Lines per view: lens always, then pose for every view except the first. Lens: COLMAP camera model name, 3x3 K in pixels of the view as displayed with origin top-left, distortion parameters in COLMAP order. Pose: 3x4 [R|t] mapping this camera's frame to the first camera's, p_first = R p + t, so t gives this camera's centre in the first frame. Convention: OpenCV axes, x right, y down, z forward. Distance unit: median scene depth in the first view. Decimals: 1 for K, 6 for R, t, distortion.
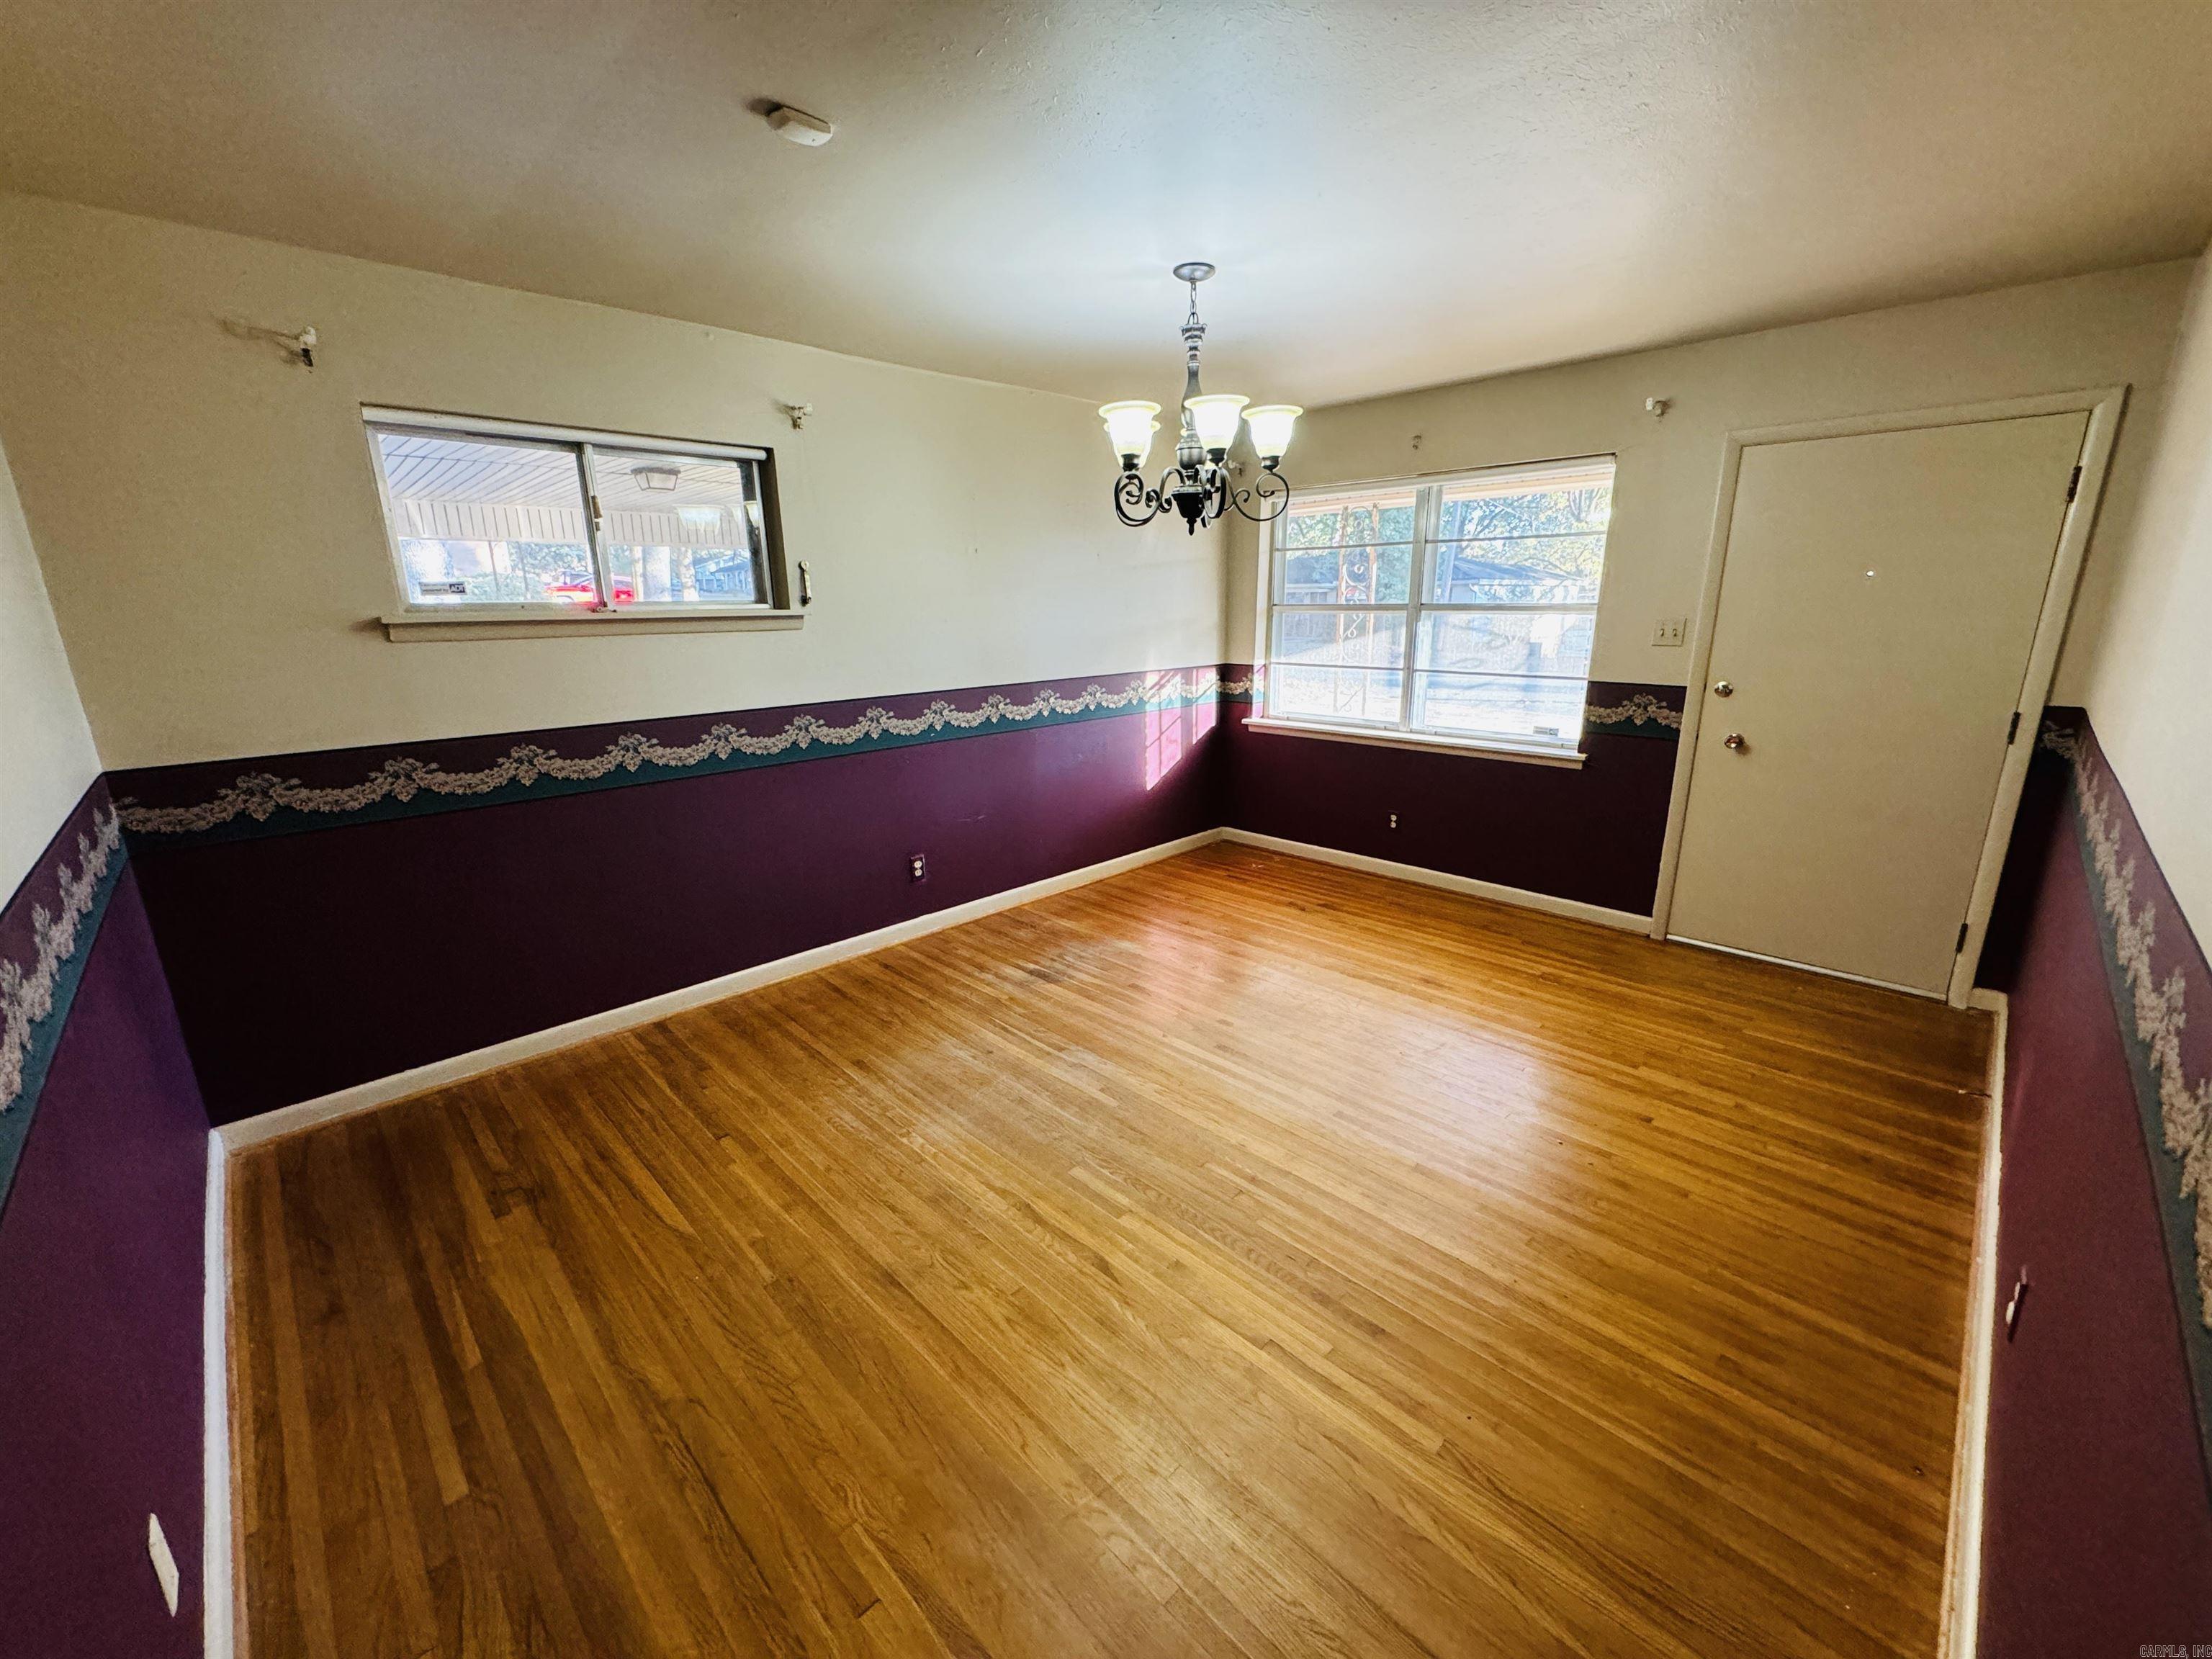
lens RADIAL K [[884.8, 0, 1094.7], [0, 884.8, 830.5], [0, 0, 1]] dist [-0.005937, 0.002600]
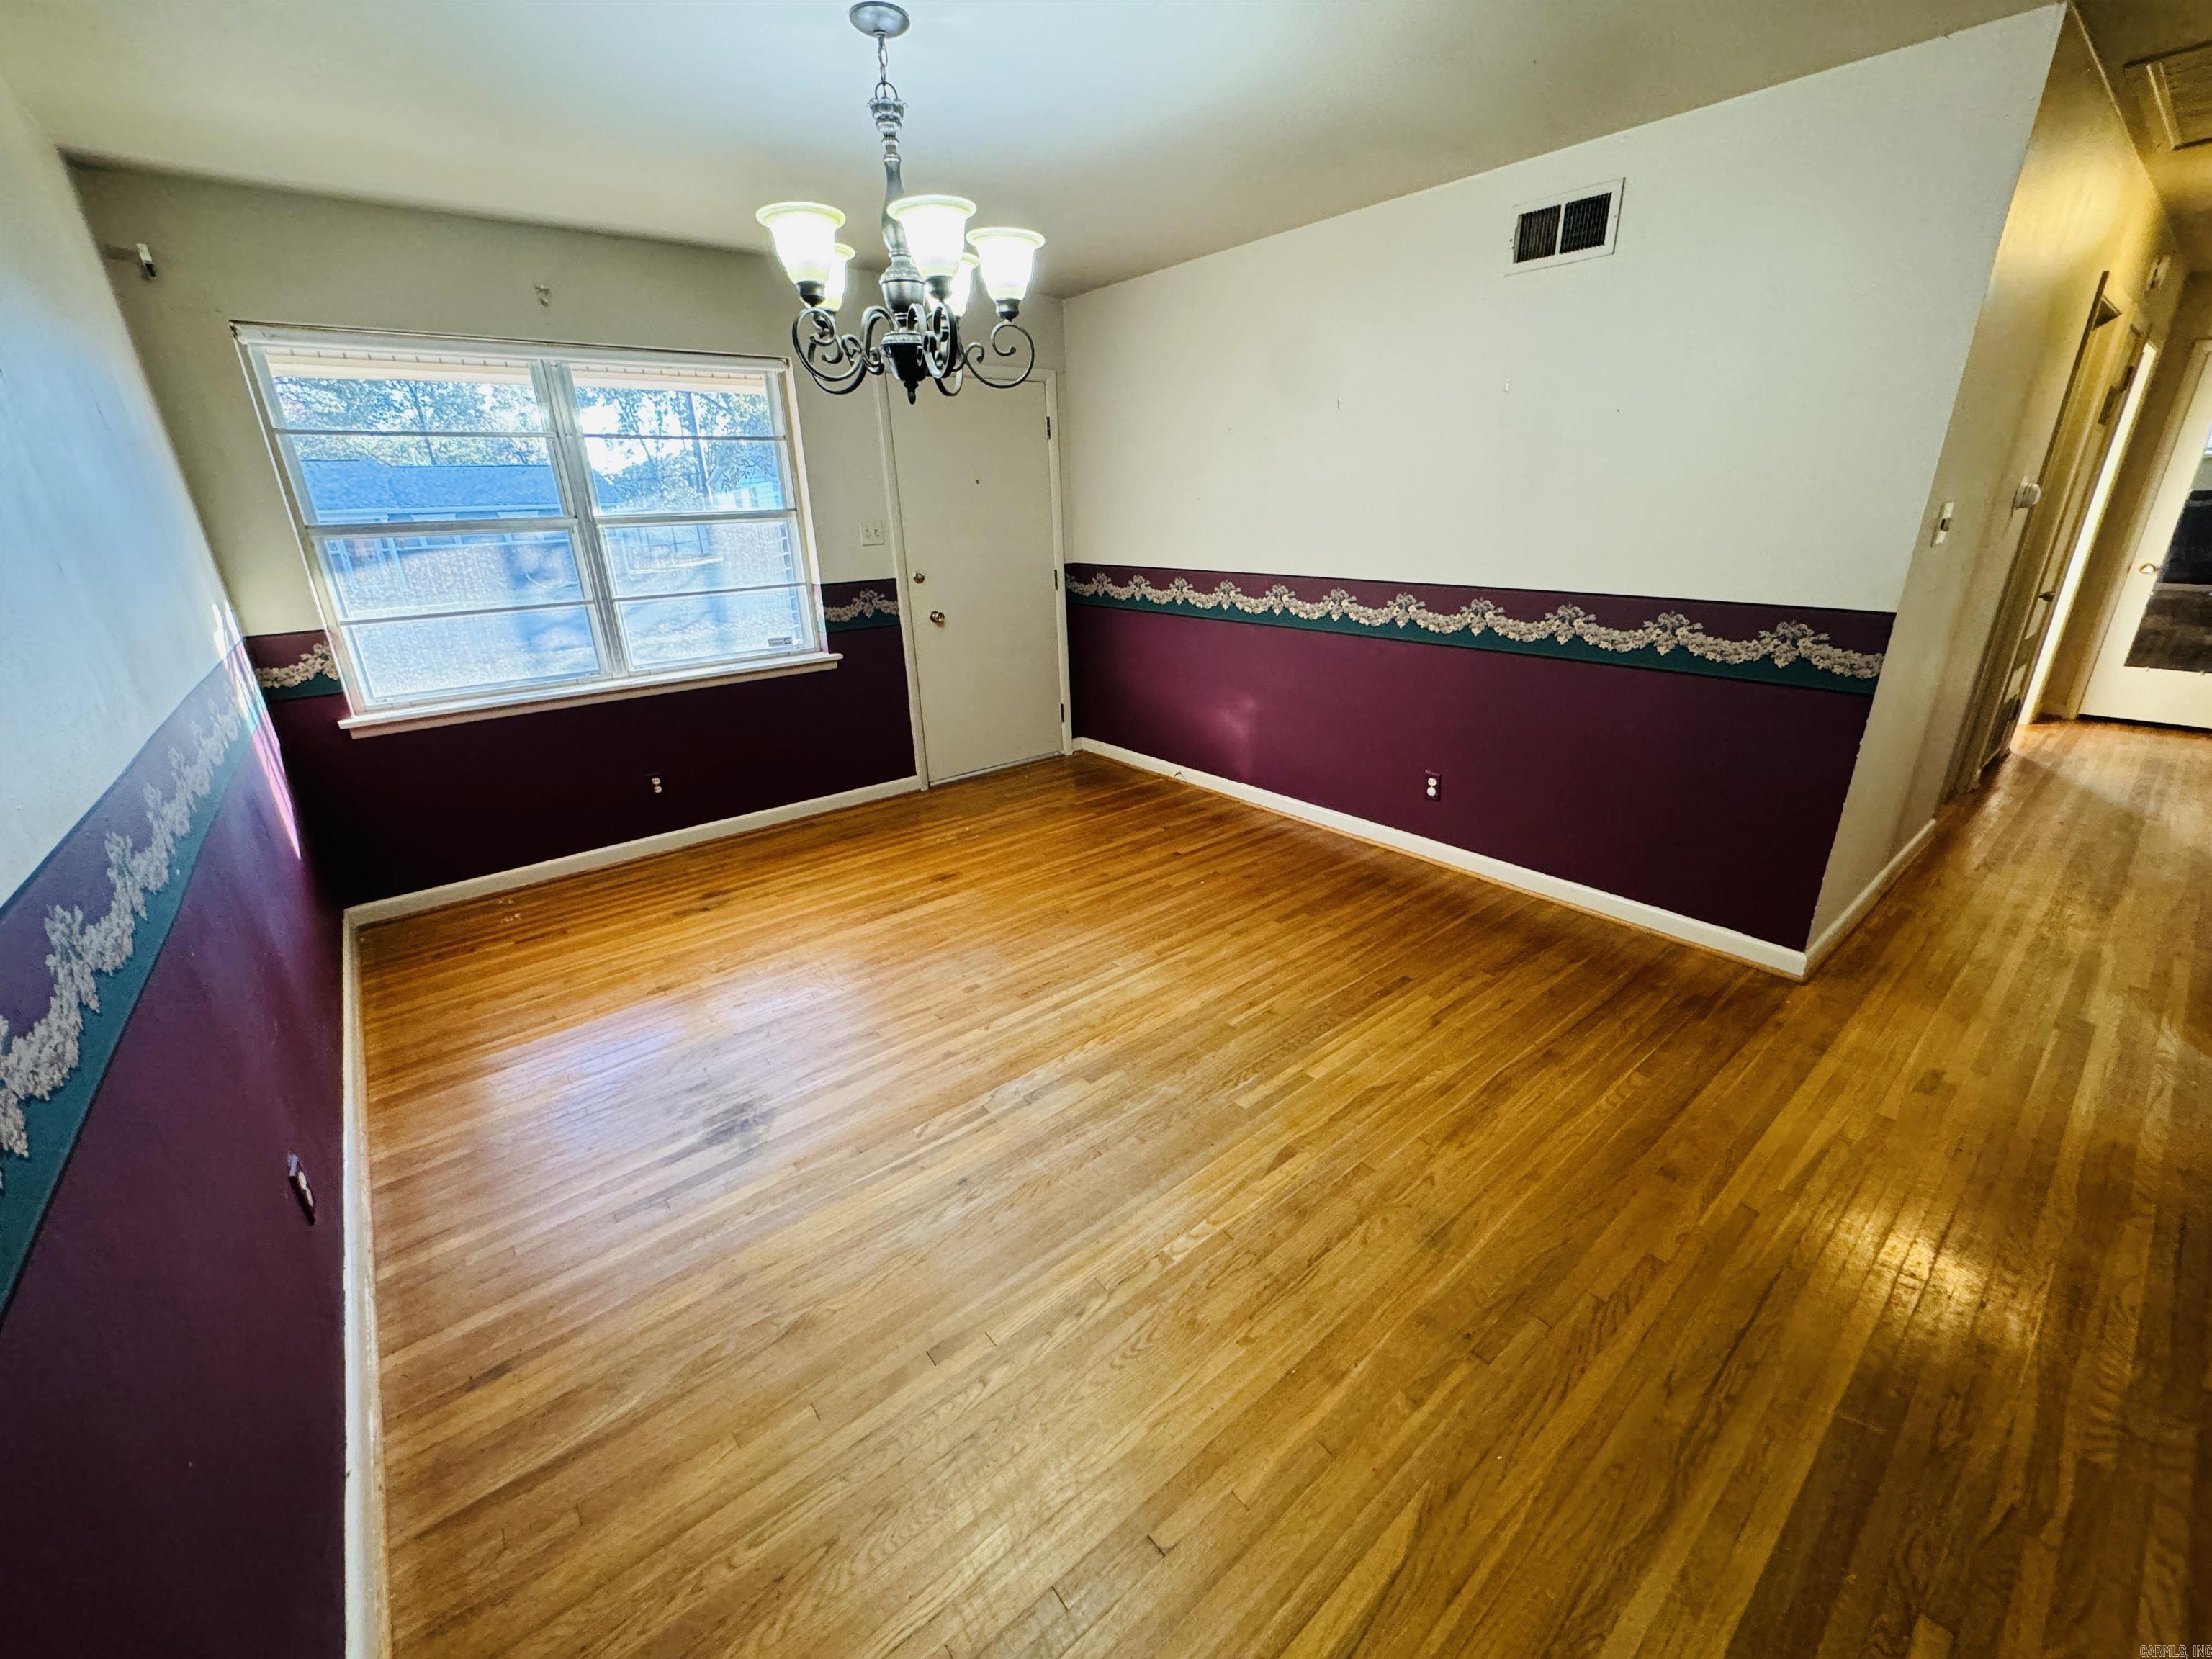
lens RADIAL K [[884.8, 0, 1115.5], [0, 884.8, 832.7], [0, 0, 1]] dist [-0.005937, 0.002600]
pose [[0.080237, -0.346398, 0.934650, -0.500311], [0.279410, 0.907896, 0.312496, -0.130531], [-0.956813, 0.236077, 0.169634, 0.550477]]
